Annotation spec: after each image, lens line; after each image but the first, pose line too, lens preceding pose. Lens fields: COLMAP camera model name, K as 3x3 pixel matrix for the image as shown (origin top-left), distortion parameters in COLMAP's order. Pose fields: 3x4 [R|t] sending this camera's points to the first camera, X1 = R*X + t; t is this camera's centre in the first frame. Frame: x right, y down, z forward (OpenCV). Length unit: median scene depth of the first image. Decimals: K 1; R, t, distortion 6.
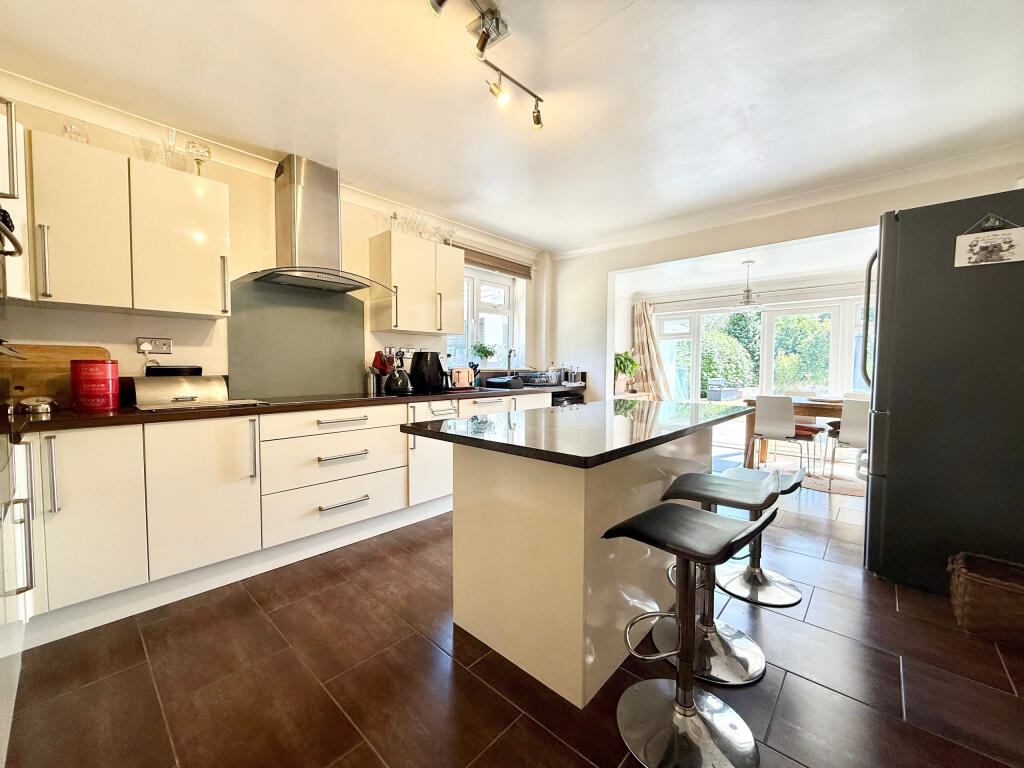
lens RADIAL K [[407.0, 0, 507.8], [0, 407.0, 382.9], [0, 0, 1]] dist [0.000366, 0.000545]
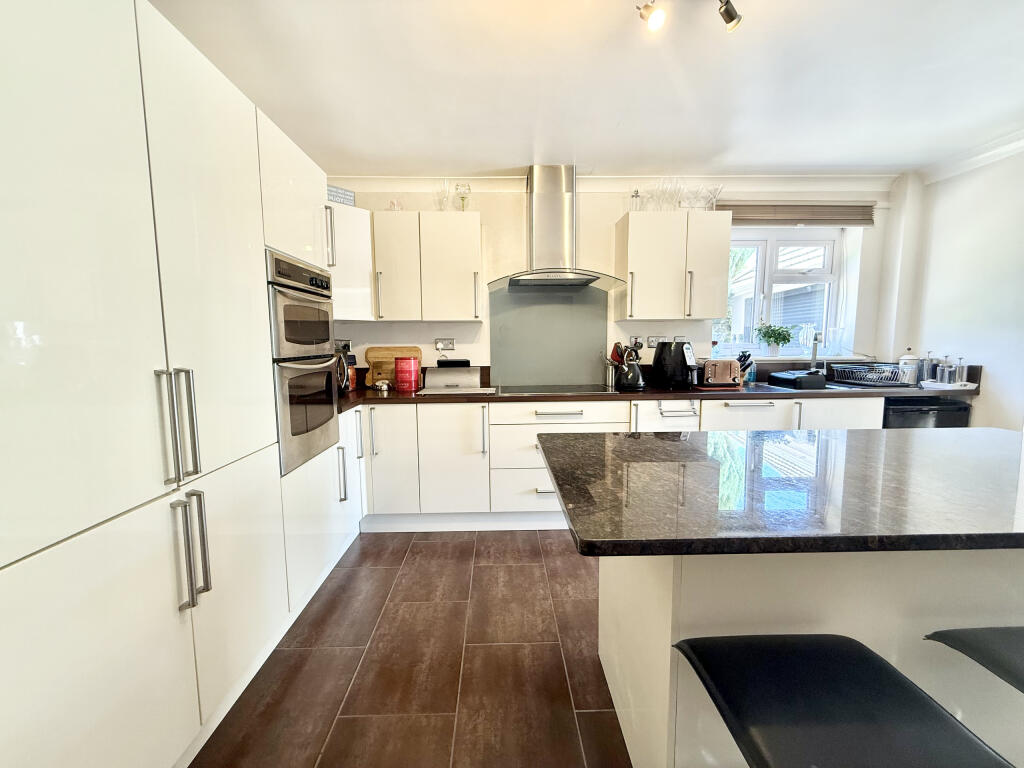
lens RADIAL K [[407.0, 0, 508.5], [0, 407.0, 383.3], [0, 0, 1]] dist [0.000366, 0.000545]
pose [[0.697099, 0.063798, -0.714131, 0.207364], [-0.017829, 0.997268, 0.071688, -0.048148], [0.716753, -0.037242, 0.696332, 0.148737]]
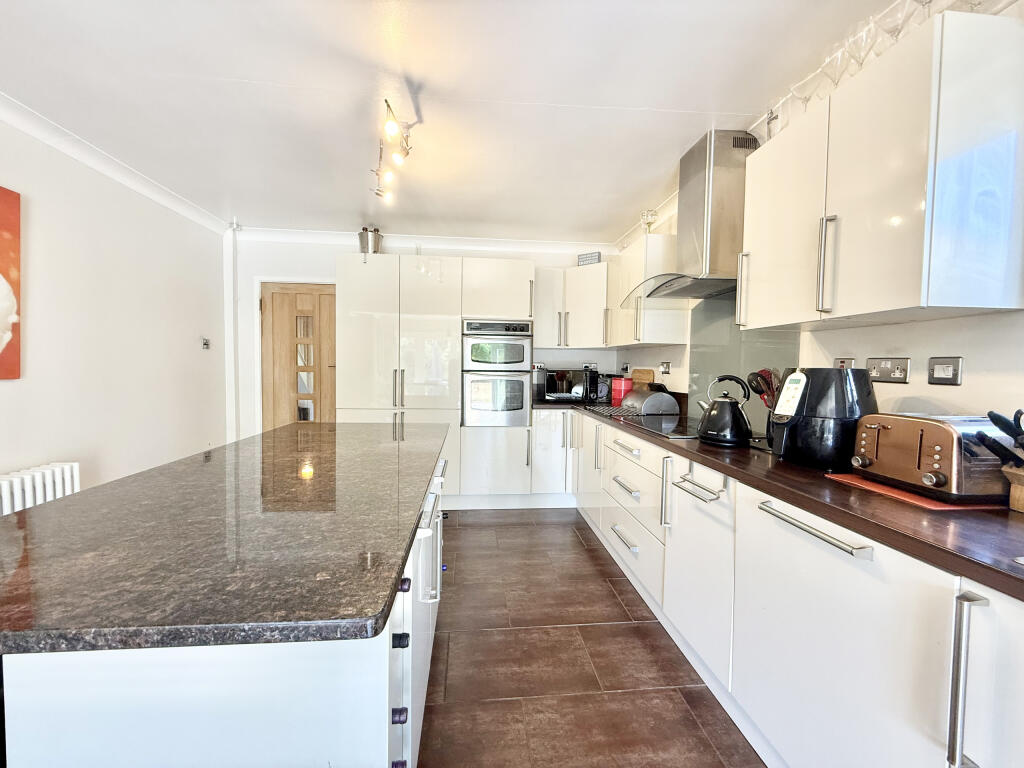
lens RADIAL K [[407.0, 0, 510.2], [0, 407.0, 383.8], [0, 0, 1]] dist [0.000366, 0.000545]
pose [[-0.663066, 0.021216, -0.748260, 0.369955], [-0.046226, 0.996530, 0.069218, -0.082839], [0.747132, 0.080485, -0.659785, 1.160973]]
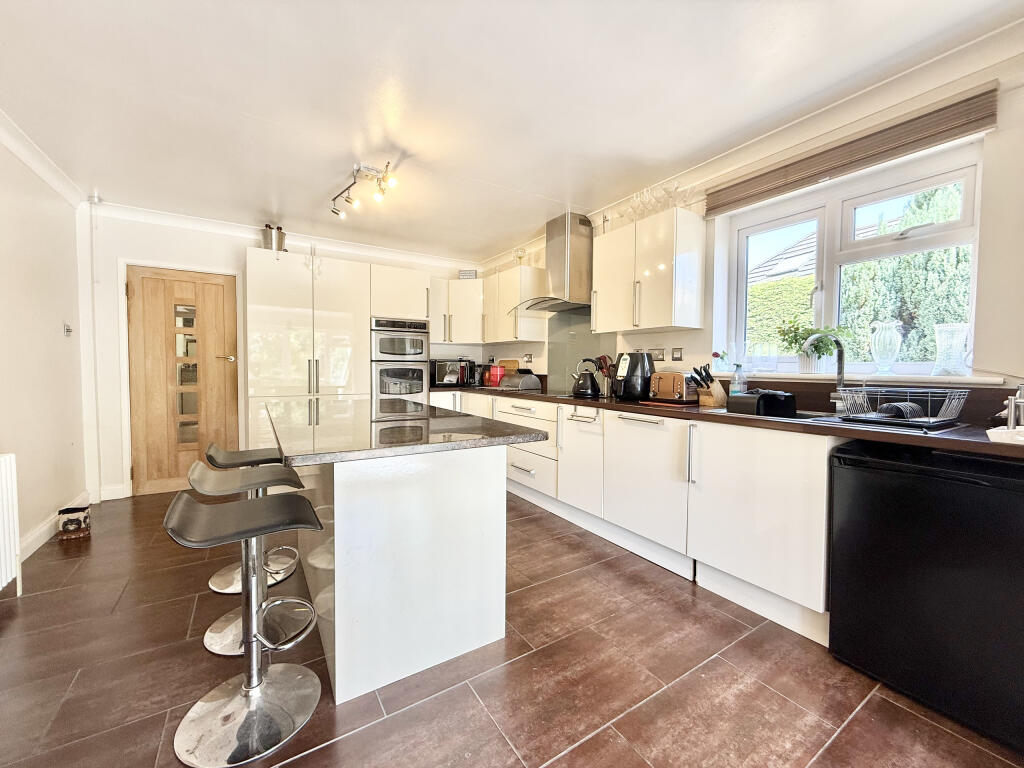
lens RADIAL K [[407.0, 0, 509.5], [0, 407.0, 384.6], [0, 0, 1]] dist [0.000366, 0.000545]
pose [[-0.252732, 0.036755, -0.966838, 0.783523], [-0.048192, 0.997560, 0.050521, -0.045810], [0.966335, 0.059362, -0.250344, 1.079278]]
